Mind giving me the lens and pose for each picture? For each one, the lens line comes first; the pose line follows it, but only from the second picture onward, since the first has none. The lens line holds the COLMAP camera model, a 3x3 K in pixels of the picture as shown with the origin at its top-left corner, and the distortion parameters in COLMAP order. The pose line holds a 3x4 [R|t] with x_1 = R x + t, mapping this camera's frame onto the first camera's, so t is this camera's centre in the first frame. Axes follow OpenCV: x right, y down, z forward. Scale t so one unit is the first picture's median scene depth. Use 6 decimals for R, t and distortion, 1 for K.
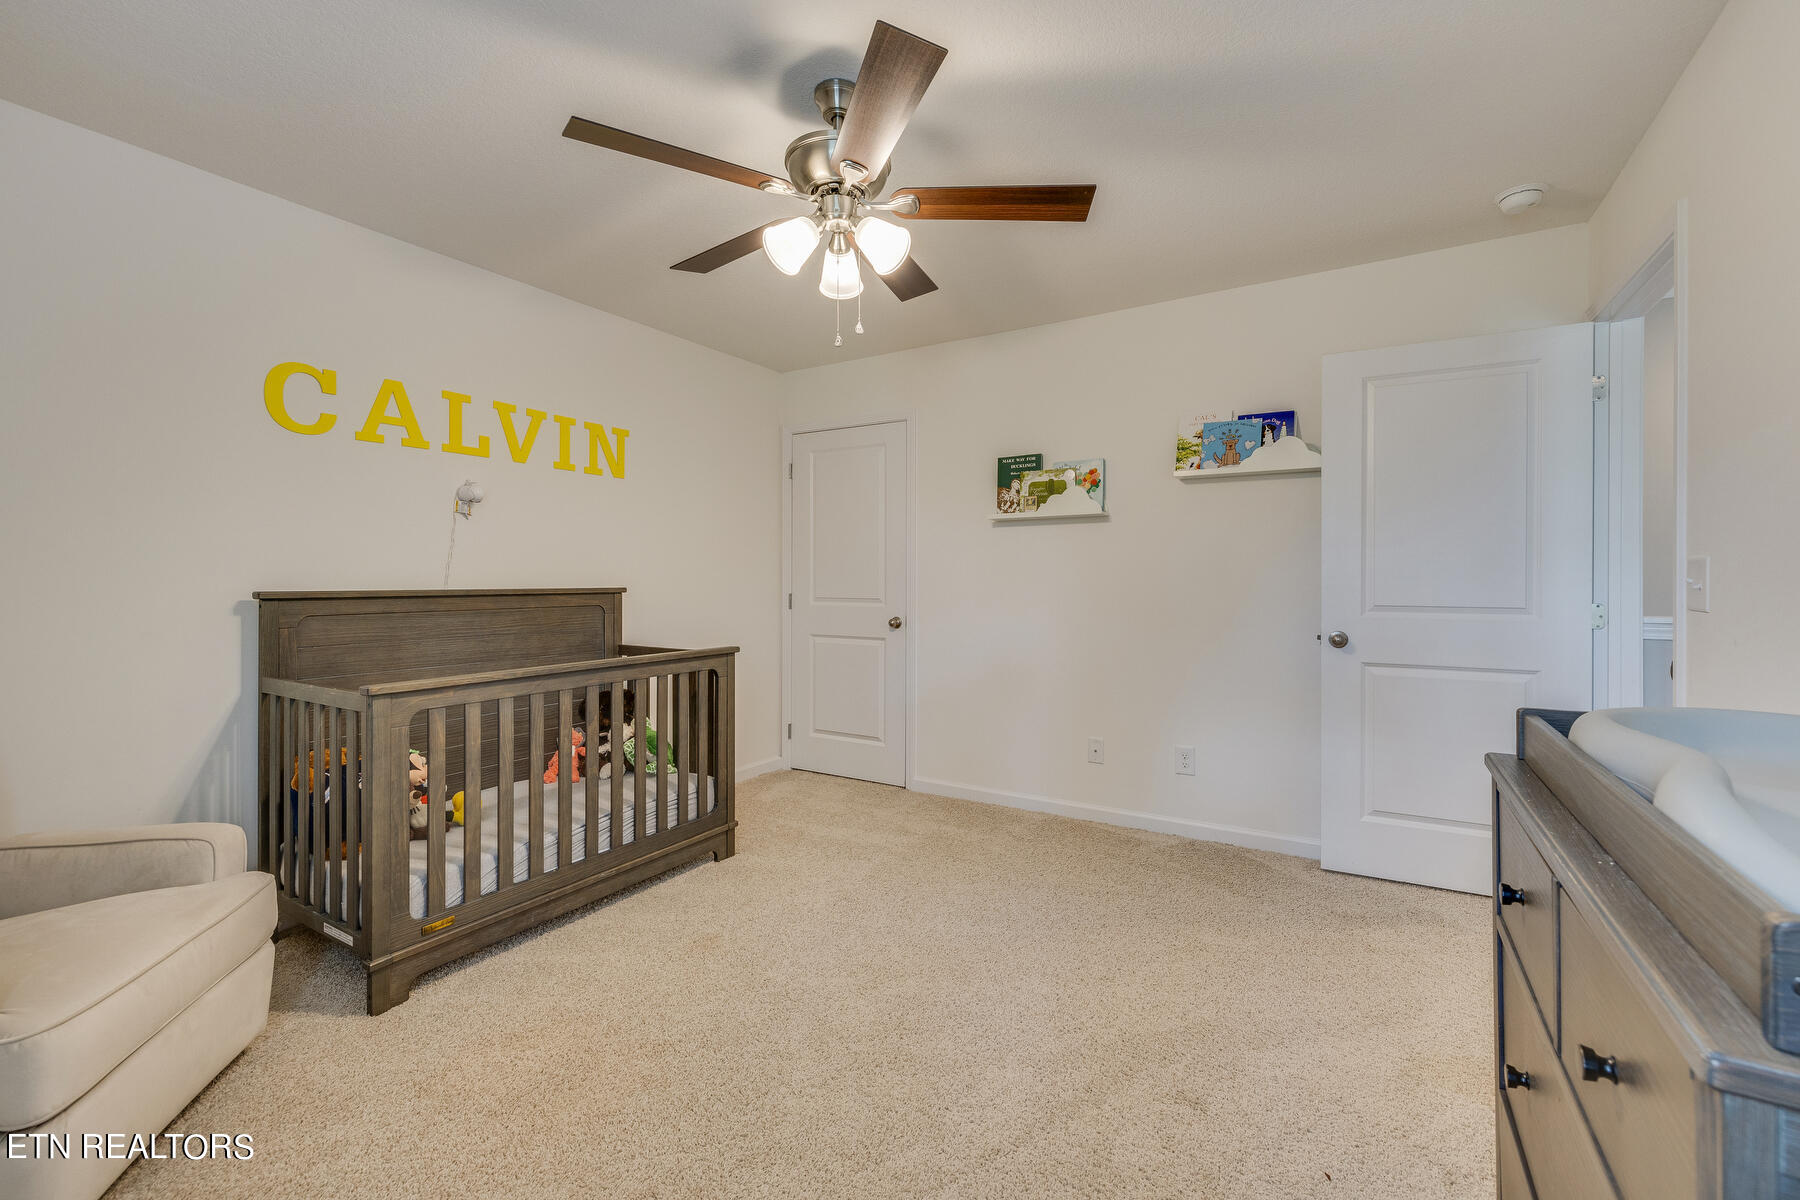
lens RADIAL K [[755.4, 0, 892.4], [0, 755.4, 585.8], [0, 0, 1]] dist [0.000115, -0.000103]
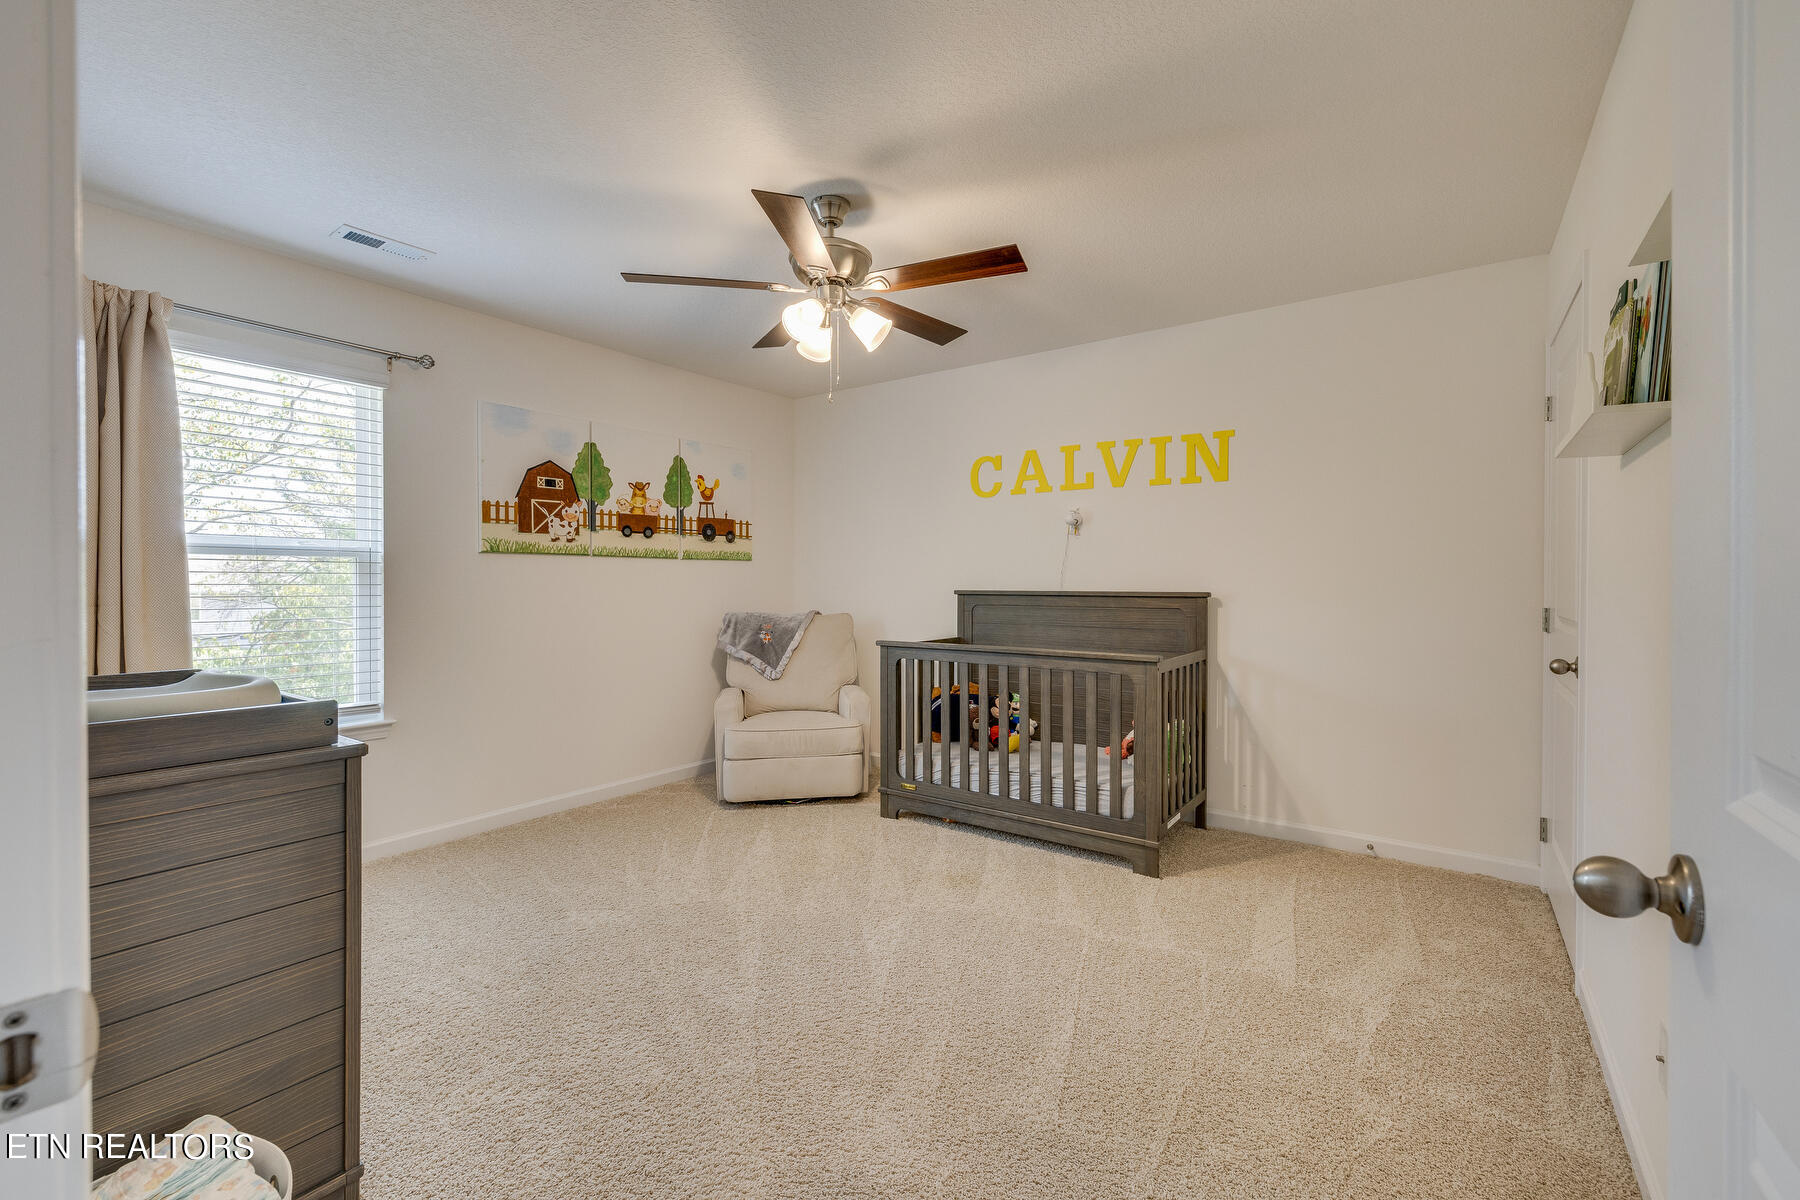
lens RADIAL K [[755.4, 0, 895.4], [0, 755.4, 591.4], [0, 0, 1]] dist [0.000115, -0.000103]
pose [[-0.063803, 0.027679, -0.997579, 0.776187], [0.001544, 0.999617, 0.027637, -0.031668], [0.997961, 0.000223, -0.063822, 0.755149]]
